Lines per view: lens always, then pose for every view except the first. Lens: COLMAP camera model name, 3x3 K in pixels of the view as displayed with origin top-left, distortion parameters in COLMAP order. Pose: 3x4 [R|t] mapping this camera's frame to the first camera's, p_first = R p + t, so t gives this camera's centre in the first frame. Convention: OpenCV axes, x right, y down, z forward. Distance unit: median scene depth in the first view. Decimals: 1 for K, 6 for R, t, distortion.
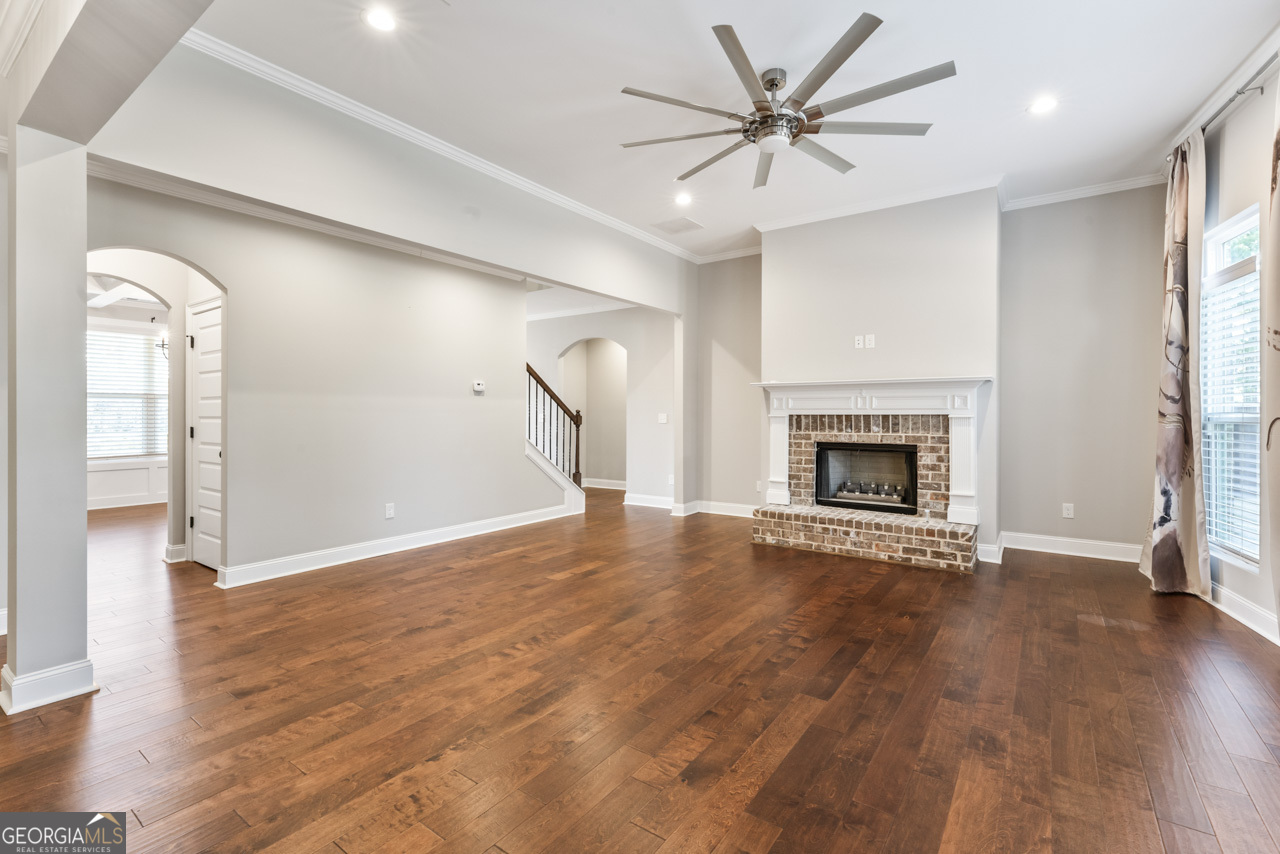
lens RADIAL K [[568.5, 0, 635.8], [0, 568.5, 417.8], [0, 0, 1]] dist [-0.011745, -0.000001]
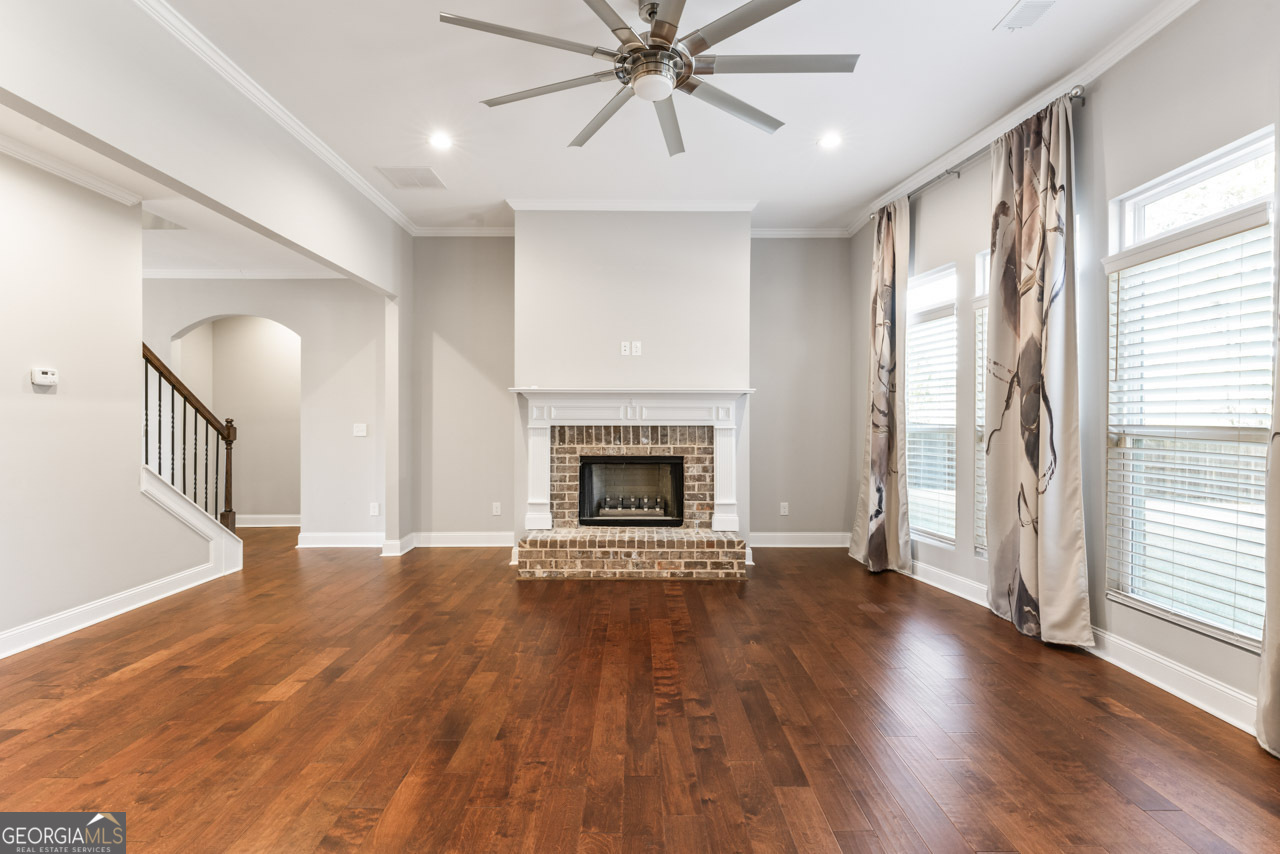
lens RADIAL K [[575.0, 0, 642.5], [0, 575.0, 428.6], [0, 0, 1]] dist [-0.007113, 0.000792]
pose [[0.804386, -0.006346, 0.594073, -0.173992], [0.002708, 0.999972, 0.007015, -0.008383], [-0.594100, -0.004034, 0.804381, 0.252588]]
